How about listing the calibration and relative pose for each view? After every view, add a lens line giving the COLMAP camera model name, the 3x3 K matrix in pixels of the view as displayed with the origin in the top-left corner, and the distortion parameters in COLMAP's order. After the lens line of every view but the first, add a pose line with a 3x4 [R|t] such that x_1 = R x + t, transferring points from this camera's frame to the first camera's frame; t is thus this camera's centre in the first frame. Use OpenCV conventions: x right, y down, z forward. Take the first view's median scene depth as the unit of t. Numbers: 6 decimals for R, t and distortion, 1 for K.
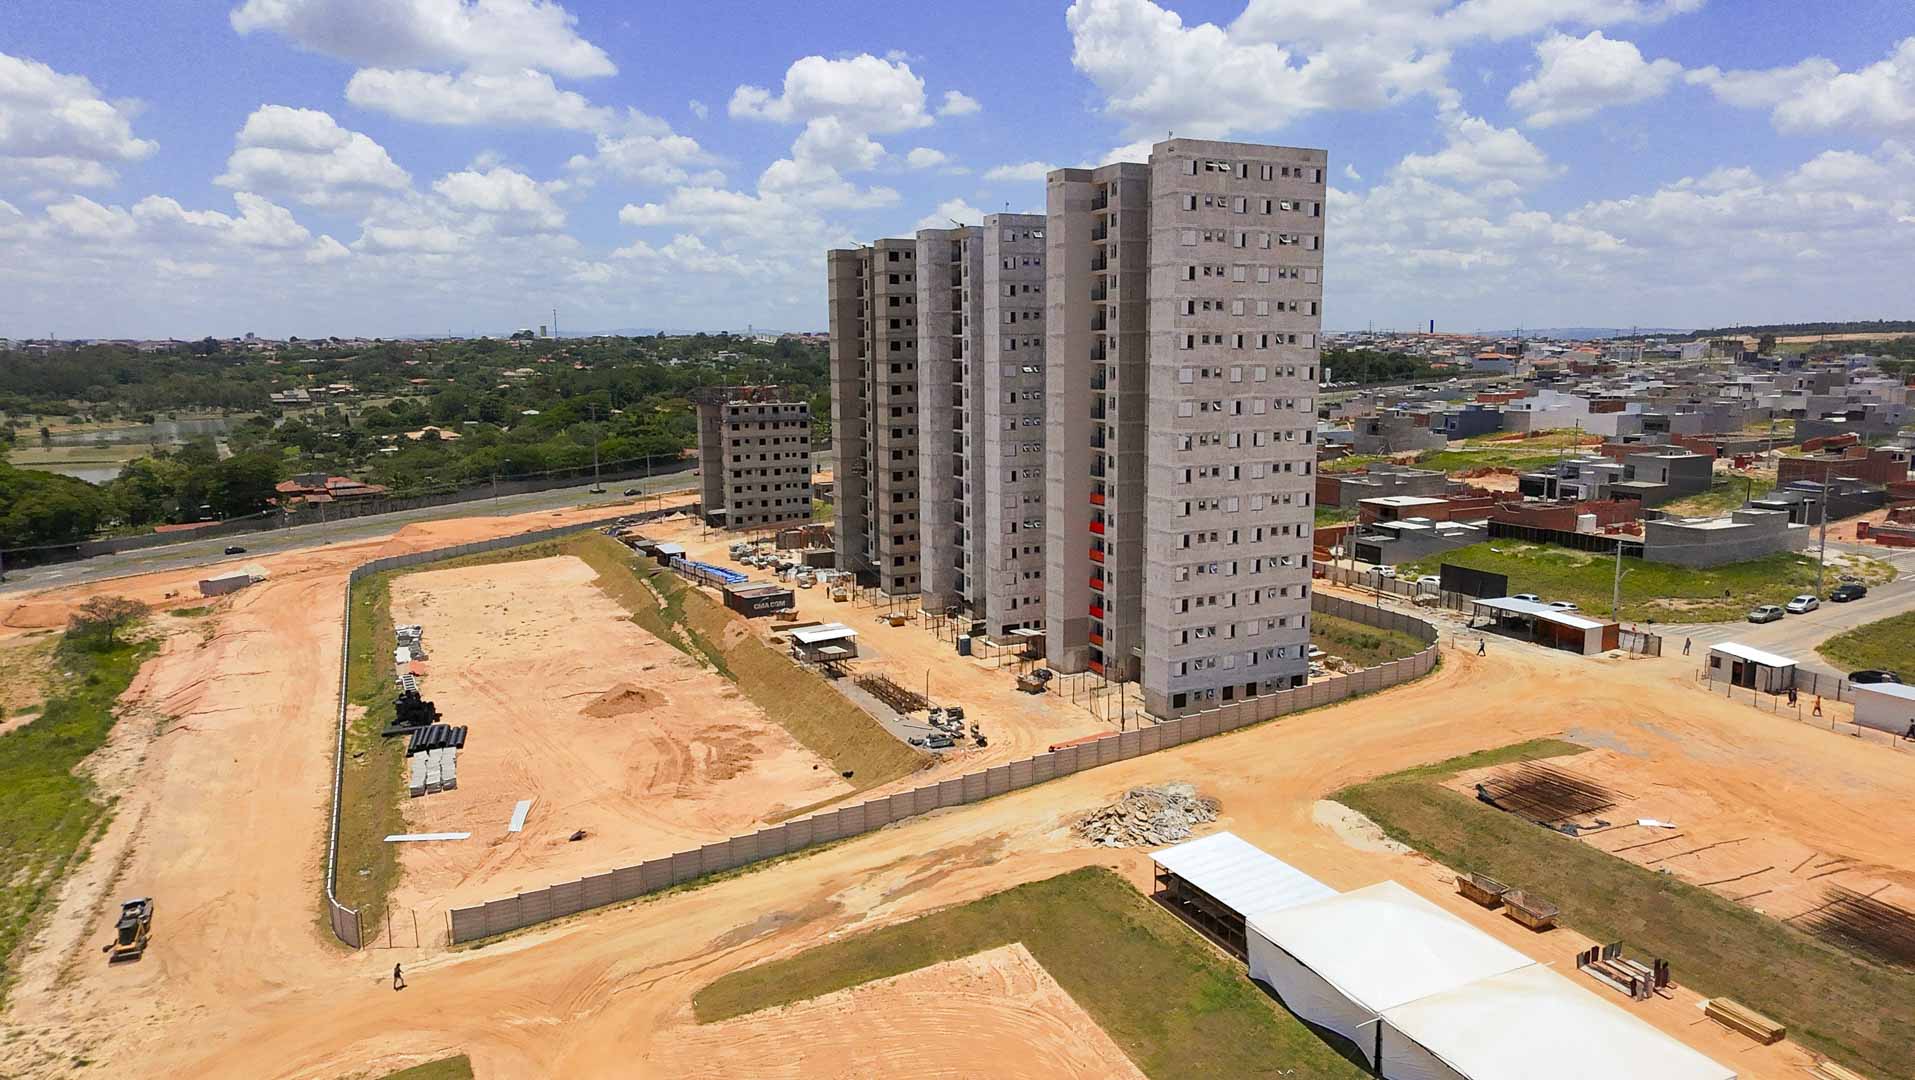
lens RADIAL K [[1223.1, 0, 961.7], [0, 1223.1, 542.0], [0, 0, 1]] dist [0.005807, 0.001183]
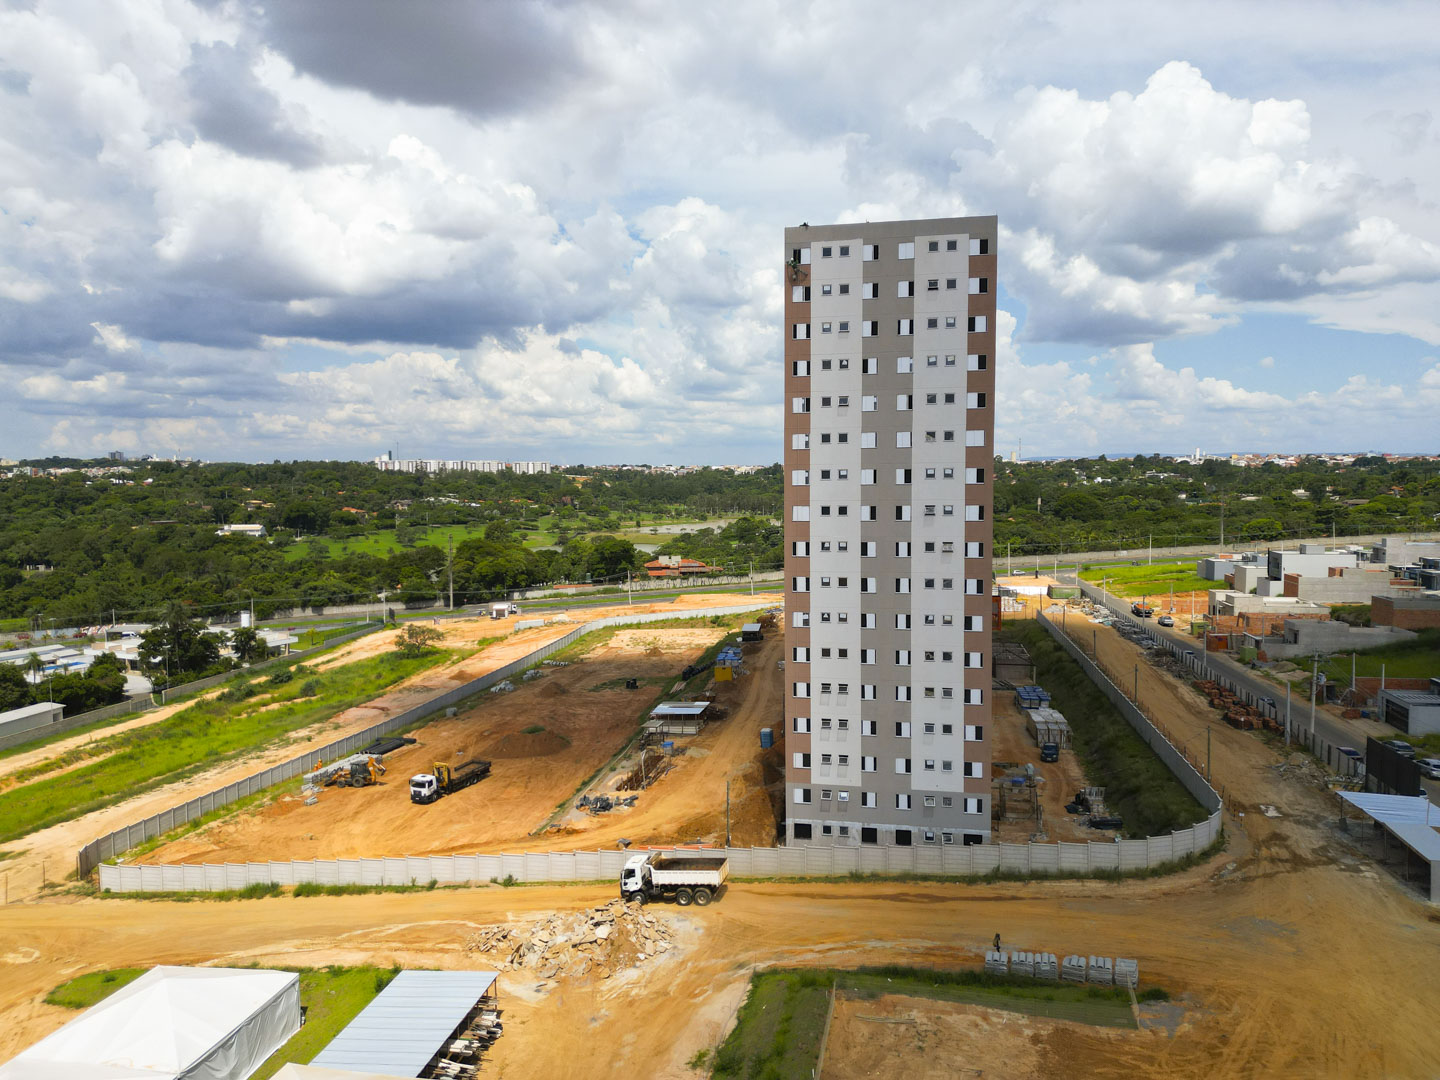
lens RADIAL K [[1007.6, 0, 718.3], [0, 1007.6, 540.5], [0, 0, 1]] dist [0.068384, -0.063802]
pose [[0.804111, 0.039848, -0.593142, 0.570614], [-0.091890, 0.994091, -0.057790, -0.036319], [0.587334, 0.100973, 0.803021, 0.339174]]
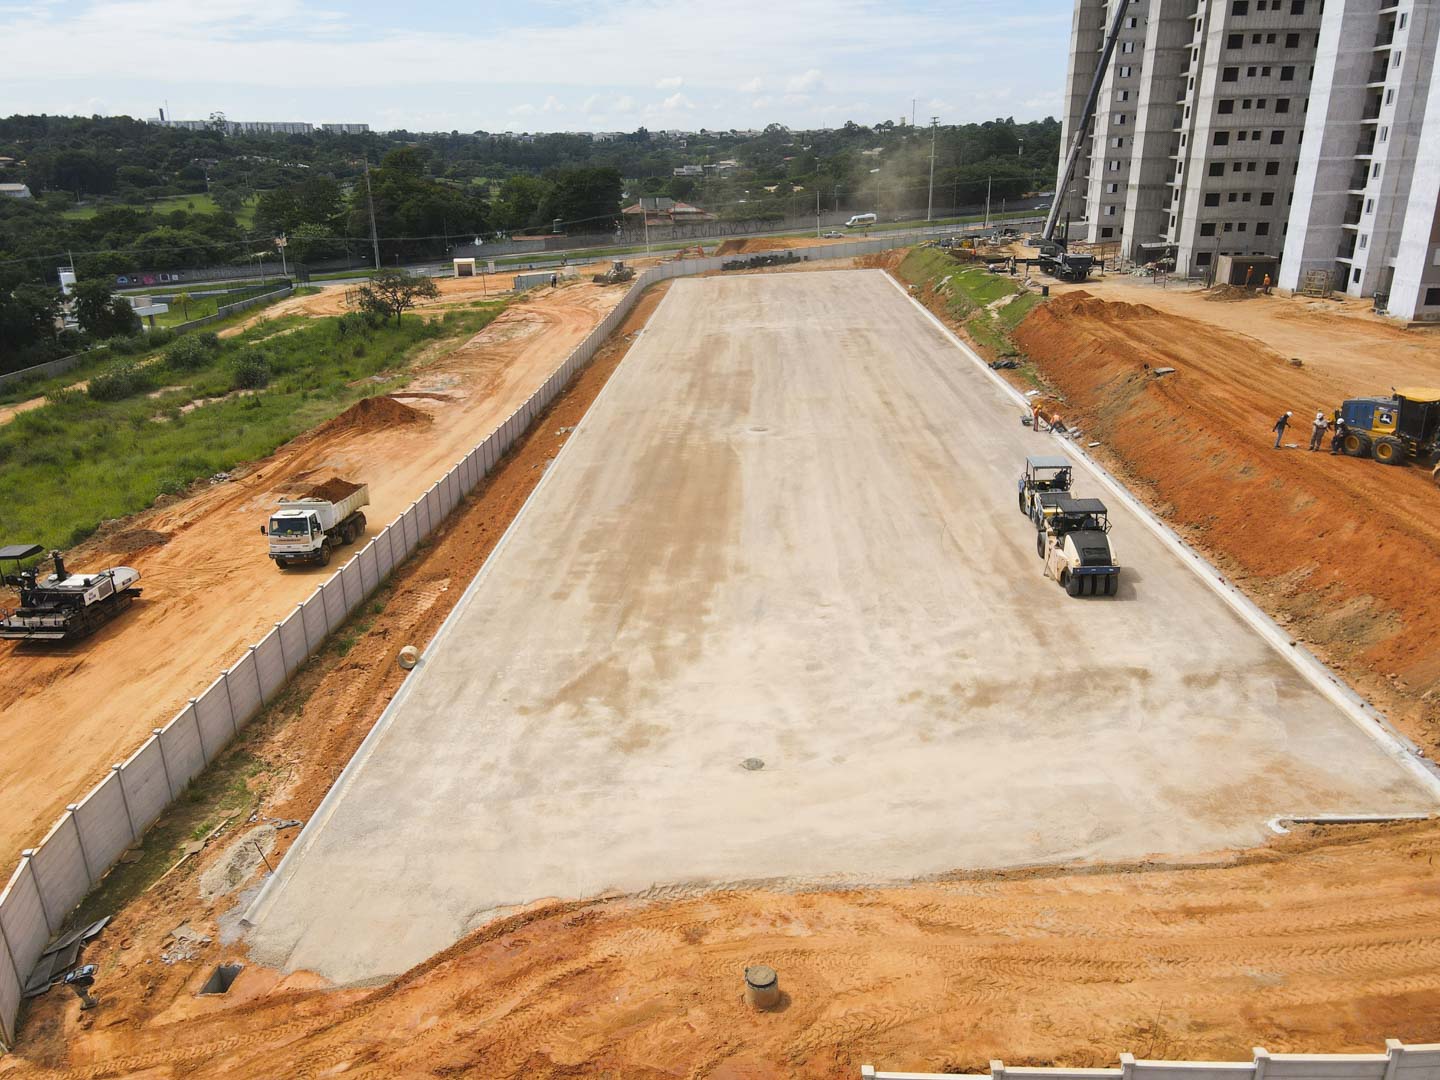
lens RADIAL K [[1059.8, 0, 717.2], [0, 1059.8, 536.6], [0, 0, 1]] dist [0.010141, 0.004756]
pose [[0.884446, 0.159273, -0.438619, -0.169164], [-0.072585, 0.975463, 0.207853, 0.094002], [0.460962, -0.151997, 0.874306, 0.643648]]
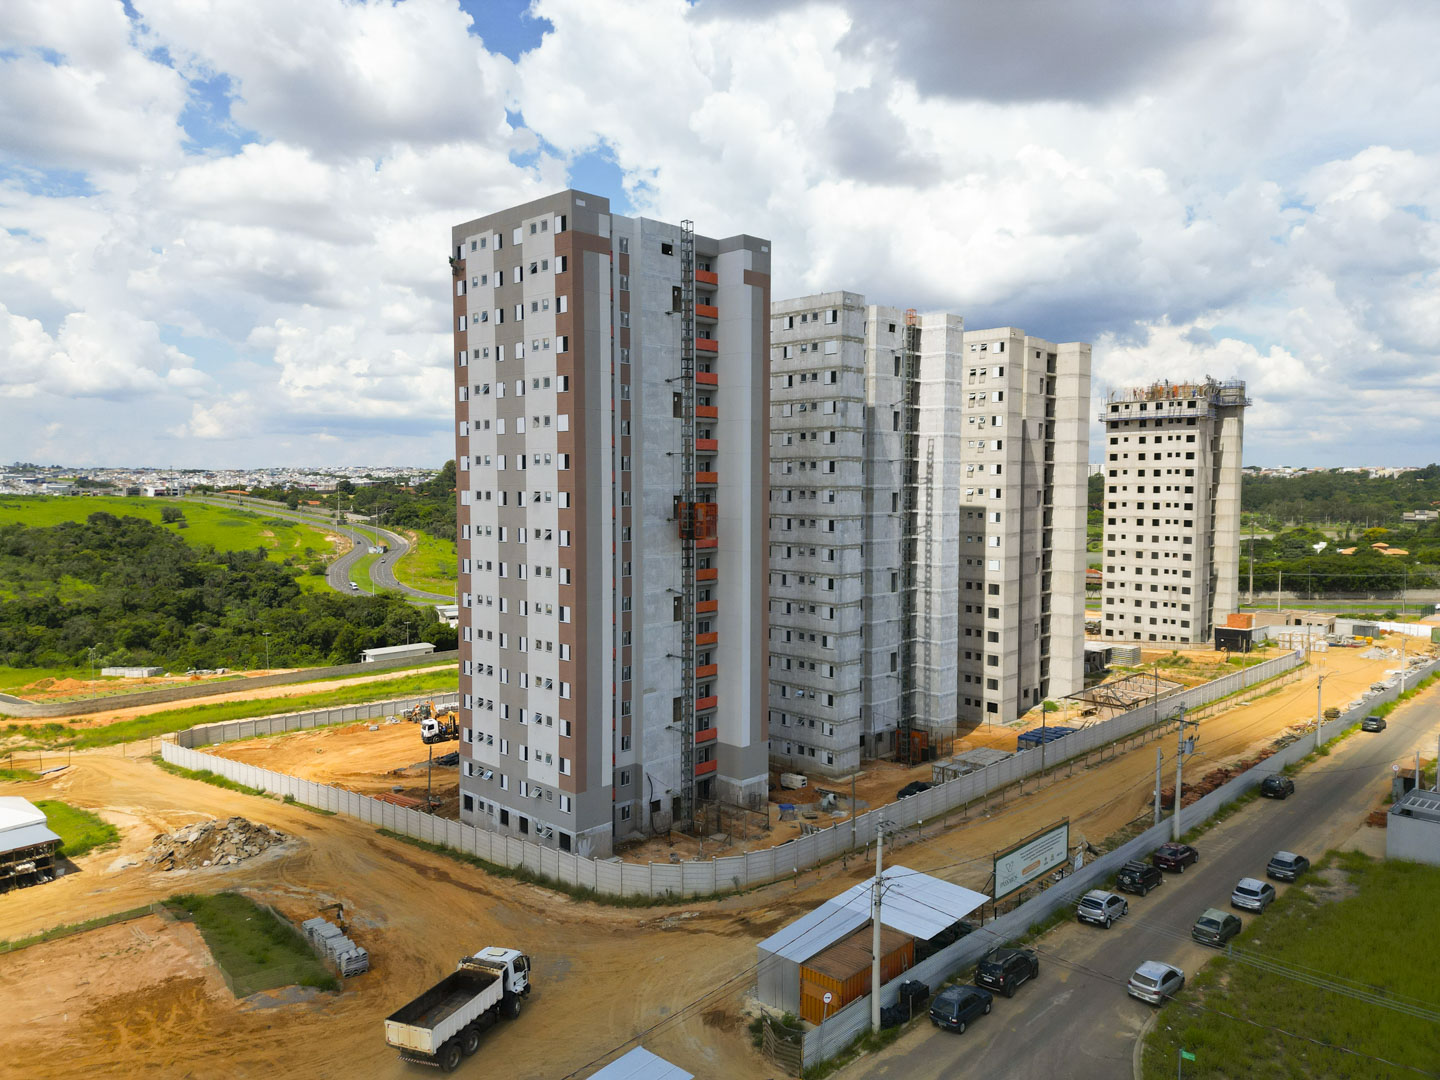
lens RADIAL K [[1007.6, 0, 714.3], [0, 1007.6, 544.1], [0, 0, 1]] dist [0.068384, -0.063802]
pose [[0.340912, 0.067394, -0.937677, 0.977748], [-0.151437, 0.988338, 0.015977, -0.111293], [0.927818, 0.136552, 0.347142, 0.883323]]
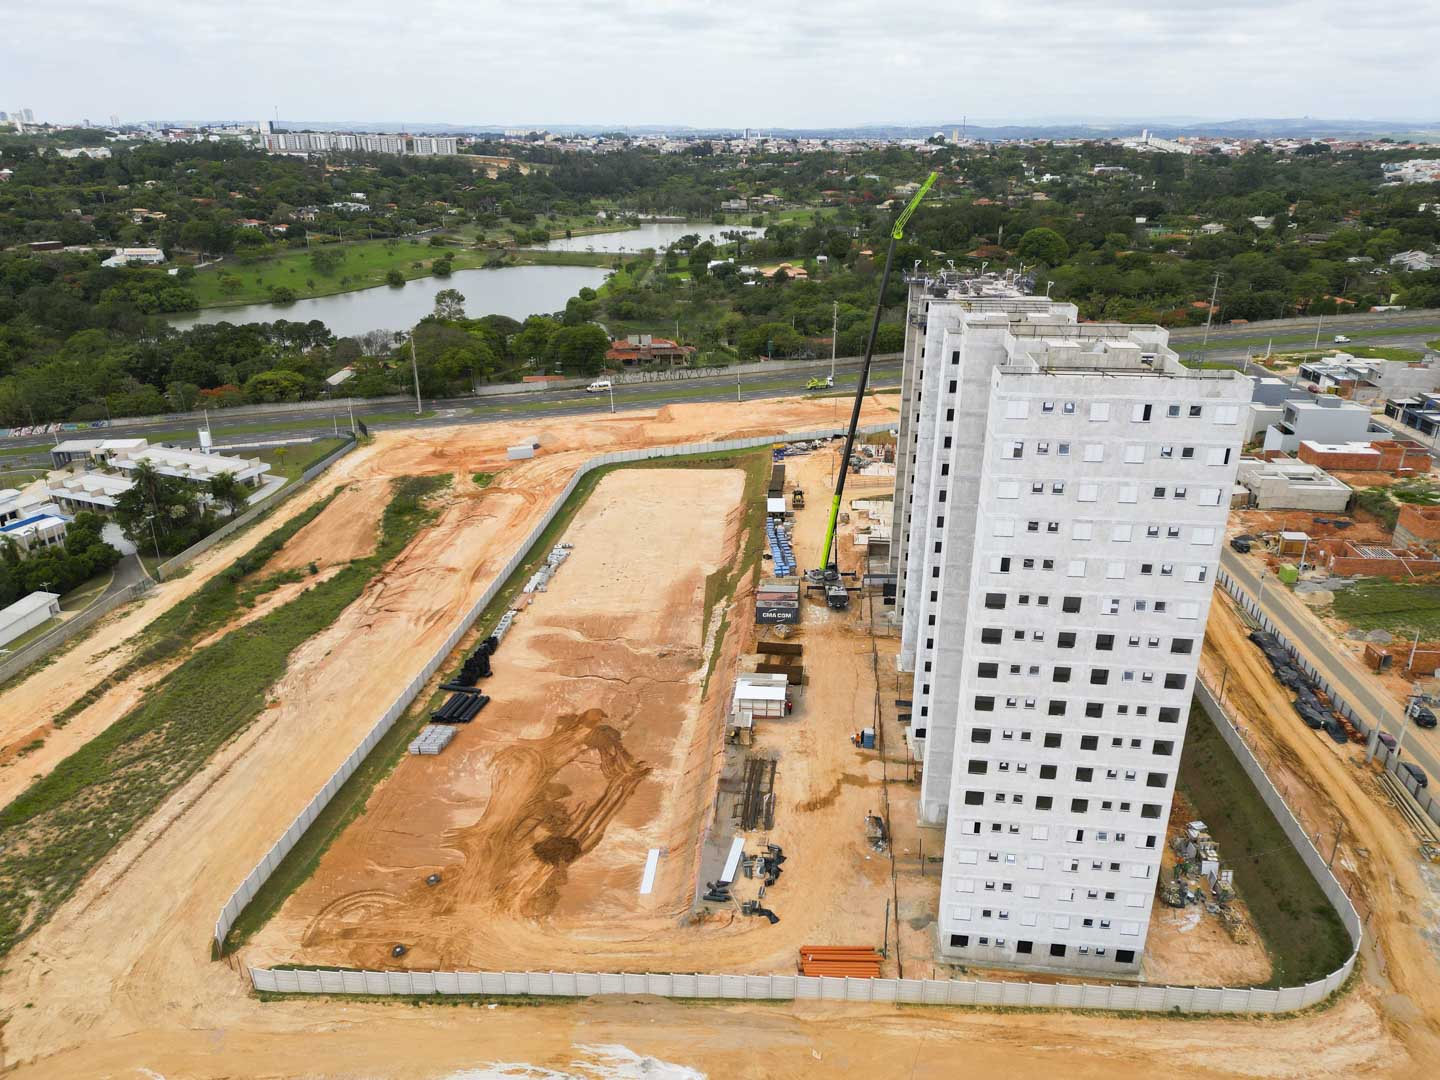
lens RADIAL K [[1007.6, 0, 718.8], [0, 1007.6, 540.0], [0, 0, 1]] dist [0.068384, -0.063802]
pose [[0.849209, 0.204454, -0.486871, 0.343335], [-0.092376, 0.965305, 0.244242, -0.347714], [0.519915, -0.162437, 0.838631, 0.295734]]
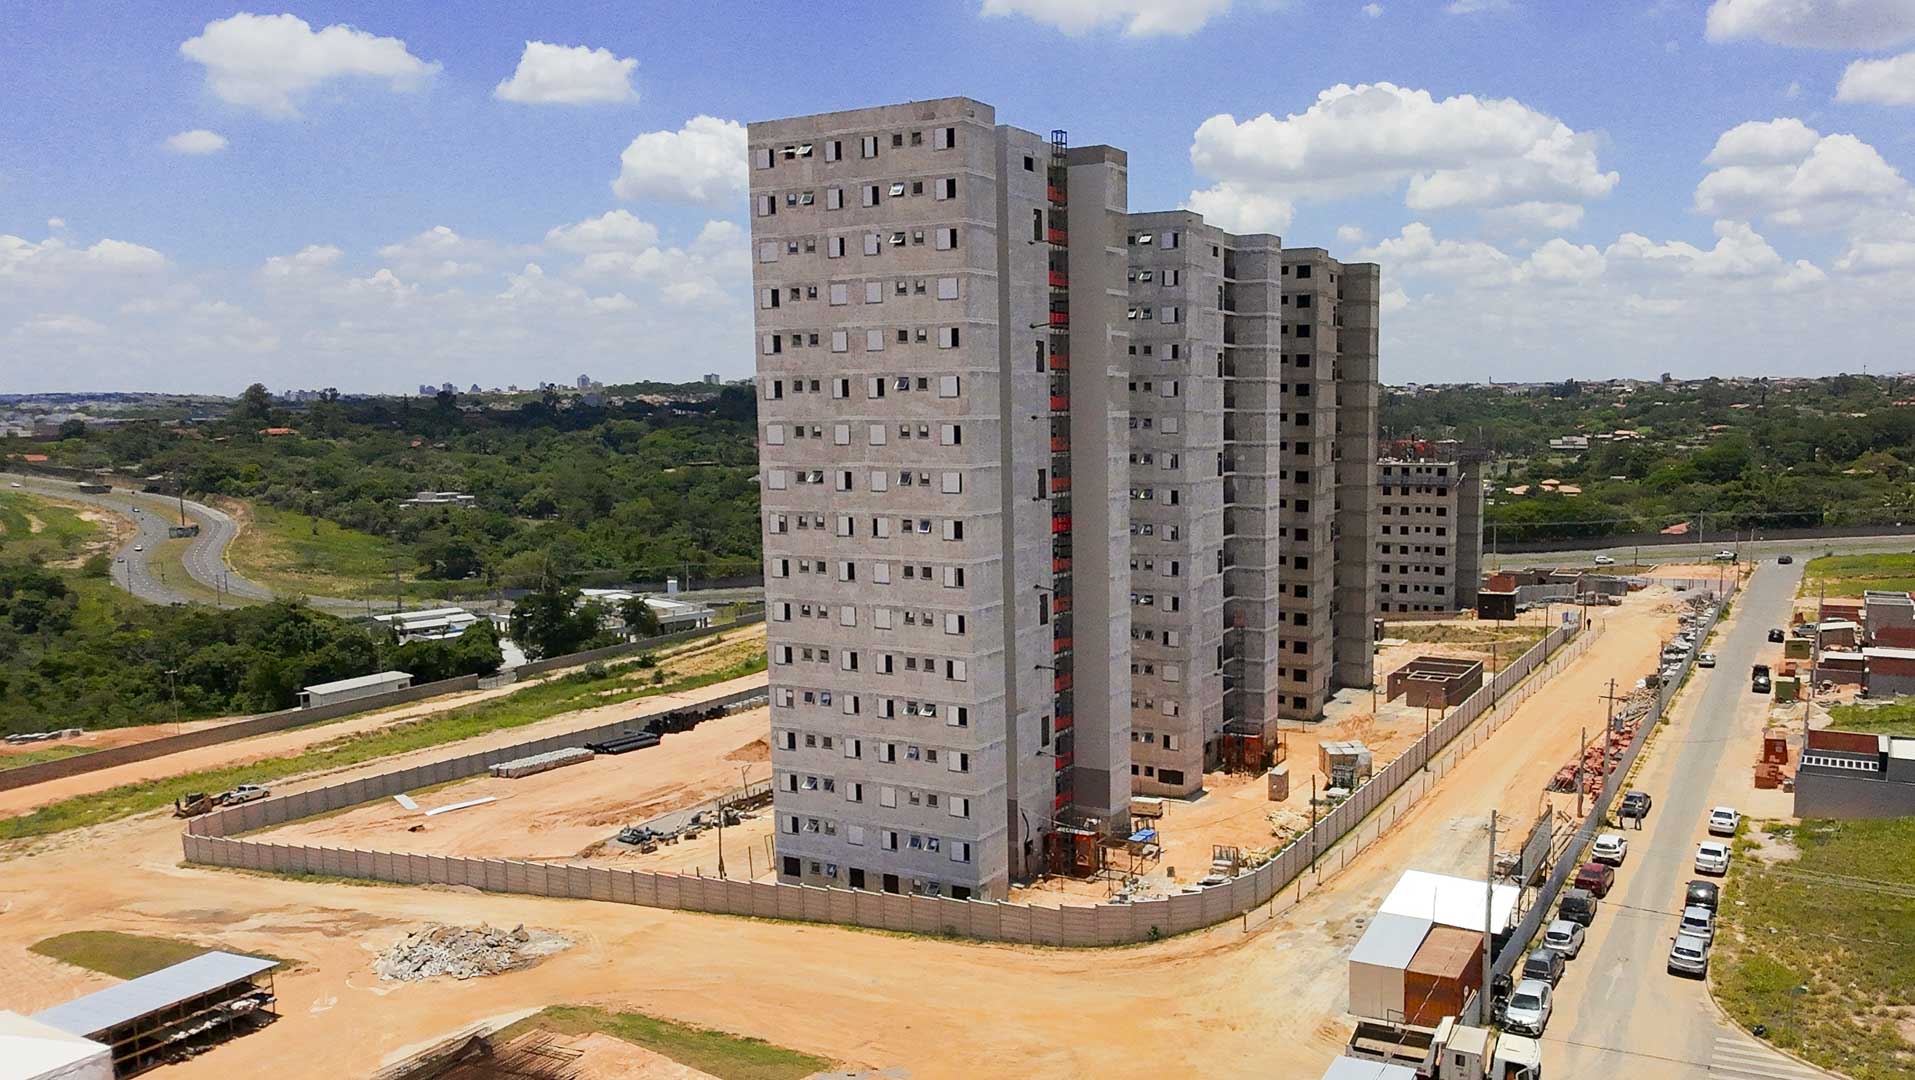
lens RADIAL K [[1430.1, 0, 1070.4], [0, 1430.1, 589.5], [0, 0, 1]] dist [-0.001887, 0.006403]
pose [[0.591532, 0.105903, -0.799296, 0.969352], [-0.119789, 0.991878, 0.042768, -0.097316], [0.797333, 0.070448, 0.599414, 0.603863]]
